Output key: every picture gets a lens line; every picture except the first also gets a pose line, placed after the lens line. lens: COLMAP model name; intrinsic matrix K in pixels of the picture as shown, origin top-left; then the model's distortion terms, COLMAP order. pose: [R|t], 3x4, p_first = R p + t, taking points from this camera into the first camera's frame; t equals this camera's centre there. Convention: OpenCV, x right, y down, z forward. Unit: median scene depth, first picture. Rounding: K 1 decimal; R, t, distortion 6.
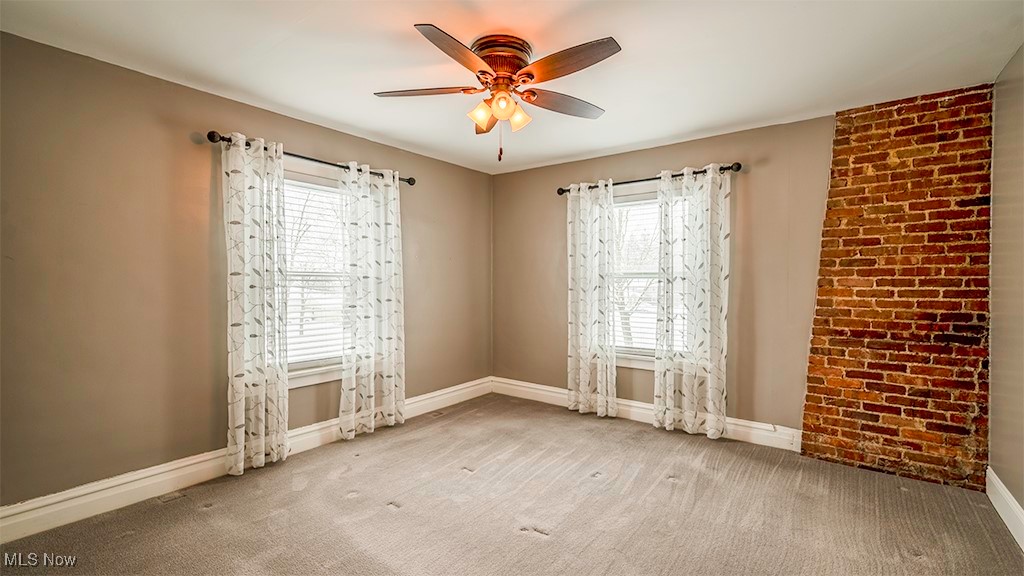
lens RADIAL K [[417.1, 0, 514.4], [0, 417.1, 292.2], [0, 0, 1]] dist [-0.001399, -0.000359]
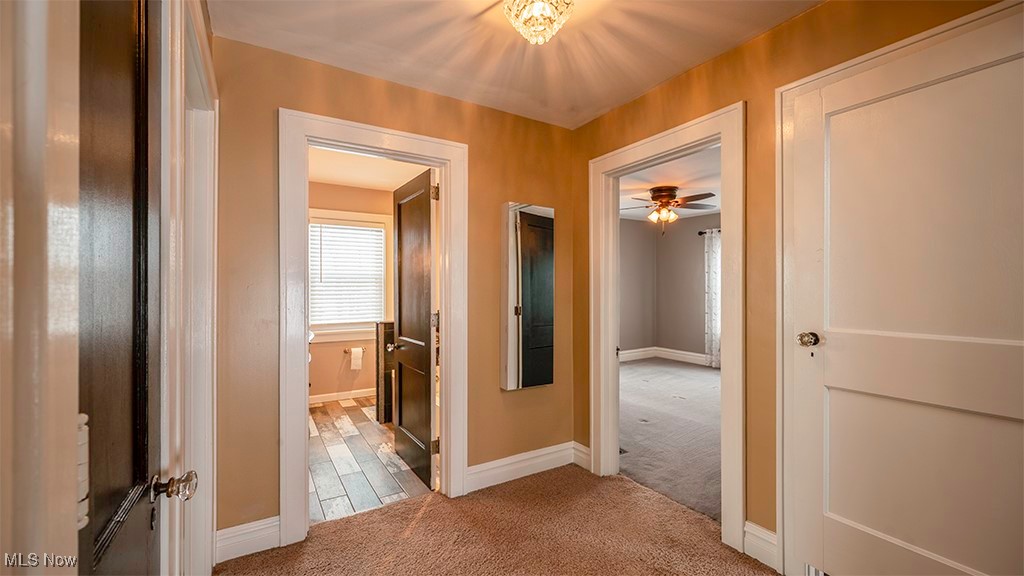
lens RADIAL K [[417.1, 0, 521.1], [0, 417.1, 285.7], [0, 0, 1]] dist [-0.001399, -0.000359]
pose [[0.939242, -0.000714, -0.343256, 0.015717], [-0.005234, 0.999852, -0.016401, -0.004544], [0.343217, 0.017201, 0.939099, -1.145039]]
